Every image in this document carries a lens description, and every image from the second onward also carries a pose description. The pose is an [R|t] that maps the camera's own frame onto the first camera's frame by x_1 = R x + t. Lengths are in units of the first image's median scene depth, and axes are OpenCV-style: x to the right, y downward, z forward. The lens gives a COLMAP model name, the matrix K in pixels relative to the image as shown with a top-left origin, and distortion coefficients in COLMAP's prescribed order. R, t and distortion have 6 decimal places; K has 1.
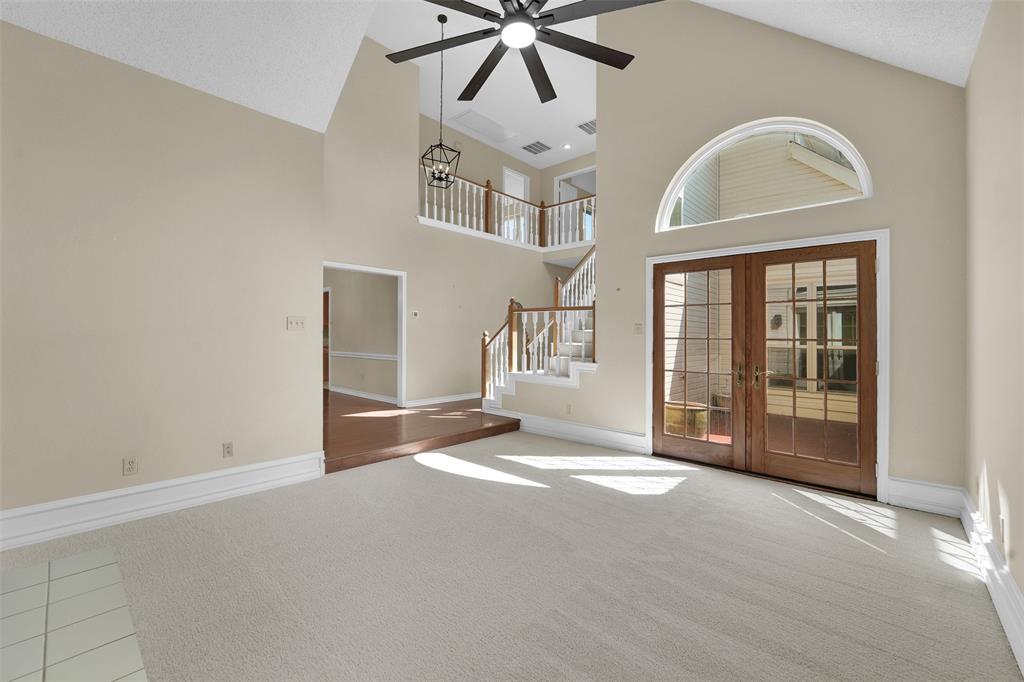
lens RADIAL K [[420.4, 0, 513.3], [0, 420.4, 338.6], [0, 0, 1]] dist [-0.007452, 0.000257]
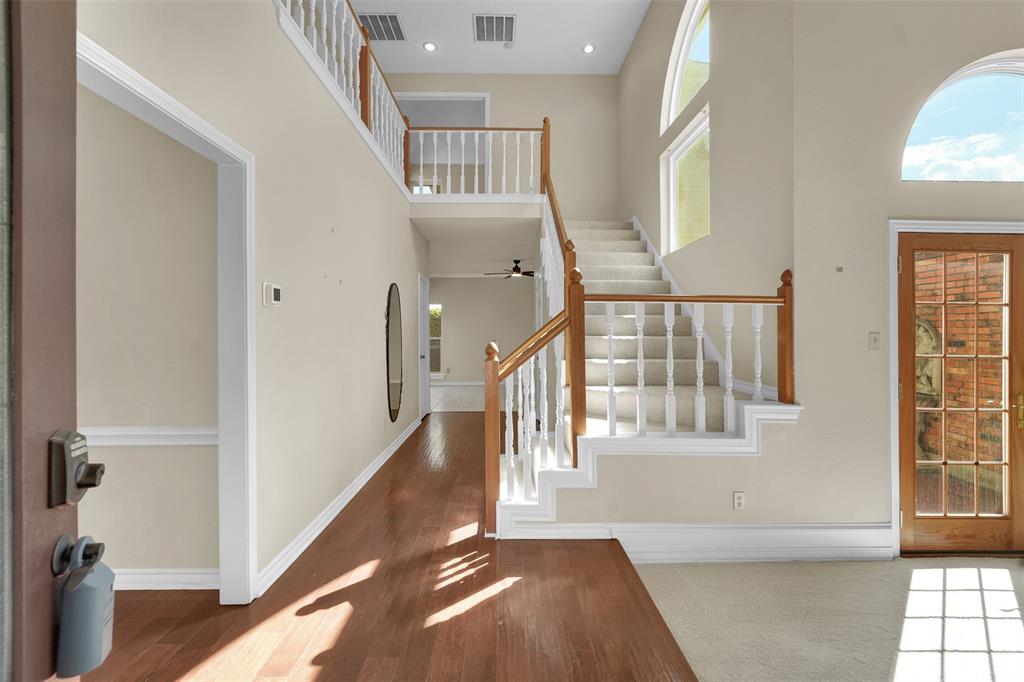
lens RADIAL K [[420.4, 0, 511.3], [0, 420.4, 336.3], [0, 0, 1]] dist [-0.007452, 0.000257]
pose [[0.743619, -0.007995, 0.668556, -0.404825], [0.000742, 0.999938, 0.011133, -0.033989], [-0.668603, -0.007783, 0.743579, 0.817044]]
